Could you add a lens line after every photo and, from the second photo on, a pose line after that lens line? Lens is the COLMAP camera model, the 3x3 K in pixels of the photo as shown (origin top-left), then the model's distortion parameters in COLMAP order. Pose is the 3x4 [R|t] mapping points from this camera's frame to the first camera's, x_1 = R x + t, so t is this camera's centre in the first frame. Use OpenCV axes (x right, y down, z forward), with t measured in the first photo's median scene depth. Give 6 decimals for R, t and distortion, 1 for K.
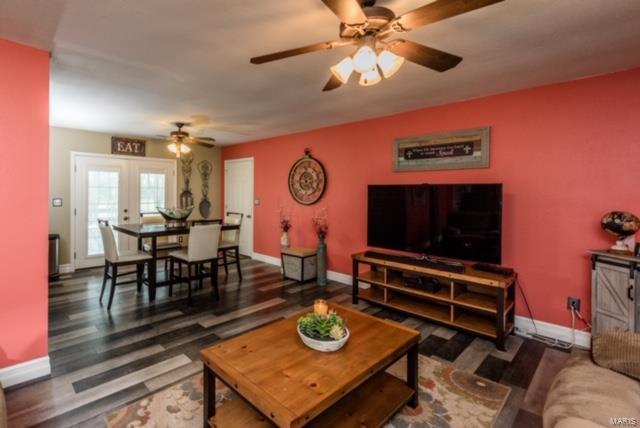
lens RADIAL K [[307.1, 0, 259.0], [0, 307.1, 193.4], [0, 0, 1]] dist [-0.001094, -0.000238]
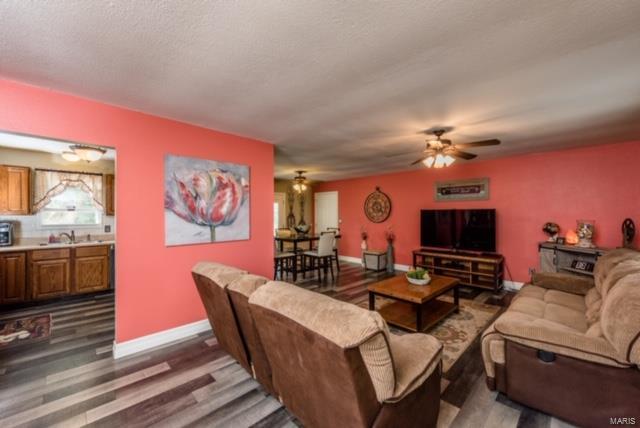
lens RADIAL K [[255.8, 0, 323.5], [0, 255.8, 214.5], [0, 0, 1]] dist [0.001111, -0.000048]
pose [[0.997593, -0.009586, 0.068669, -0.232684], [0.009864, 0.999944, -0.003715, -0.001820], [-0.068630, 0.004383, 0.997633, -0.310906]]
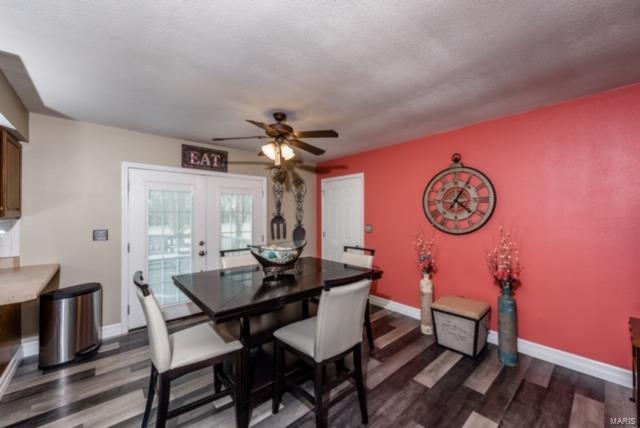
lens RADIAL K [[255.8, 0, 316.4], [0, 255.8, 212.4], [0, 0, 1]] dist [0.001111, -0.000048]
pose [[0.999788, -0.011771, -0.016897, -0.173443], [0.011474, 0.999780, -0.017576, -0.006532], [0.017101, 0.017378, 0.999703, 0.460132]]
